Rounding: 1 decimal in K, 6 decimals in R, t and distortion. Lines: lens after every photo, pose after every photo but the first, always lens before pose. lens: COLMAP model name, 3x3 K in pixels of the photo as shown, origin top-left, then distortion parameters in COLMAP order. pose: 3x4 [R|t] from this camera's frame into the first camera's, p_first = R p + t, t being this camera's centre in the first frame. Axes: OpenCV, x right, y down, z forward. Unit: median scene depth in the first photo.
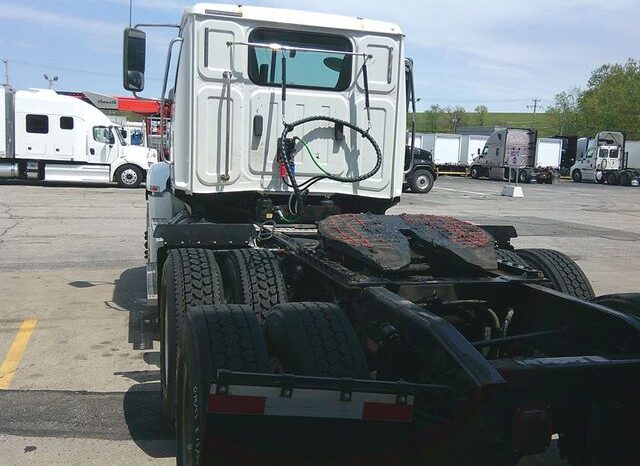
lens RADIAL K [[640.0, 0, 320.0], [0, 640.0, 233.0], [0, 0, 1]] dist [0.128810, -0.234503]
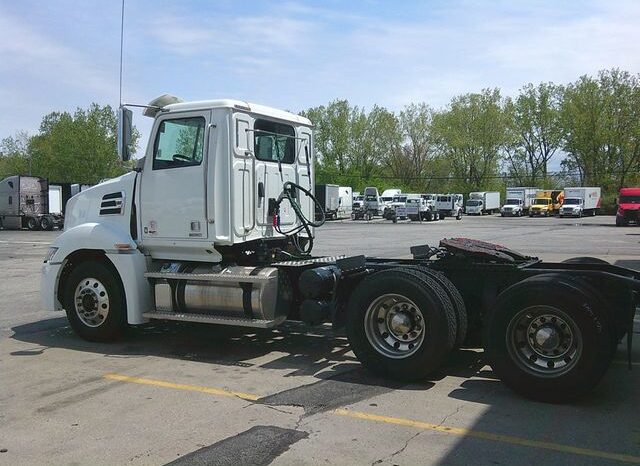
lens RADIAL K [[655.3, 0, 309.8], [0, 655.3, 230.1], [0, 0, 1]] dist [0.115742, -0.224529]
pose [[0.707250, -0.069956, 0.703494, -0.979856], [0.121827, 0.992266, -0.023807, -0.037959], [-0.696387, 0.102542, 0.710303, -0.033212]]
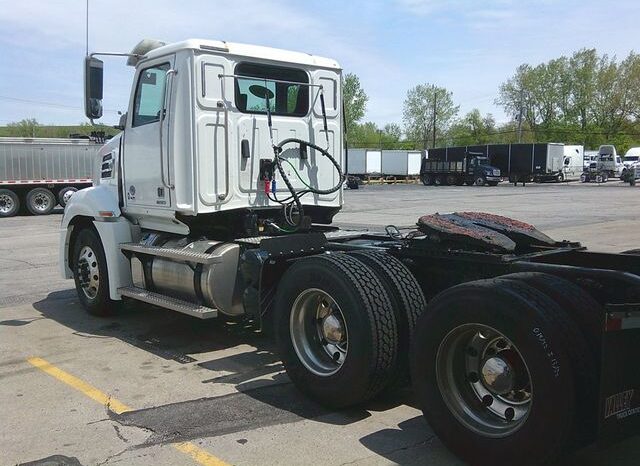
lens RADIAL K [[655.3, 0, 309.8], [0, 655.3, 230.1], [0, 0, 1]] dist [0.115742, -0.224529]
pose [[0.902780, -0.086177, 0.421380, -0.480497], [0.096712, 0.995306, -0.003647, -0.012170], [-0.419088, 0.044045, 0.906877, -0.069014]]
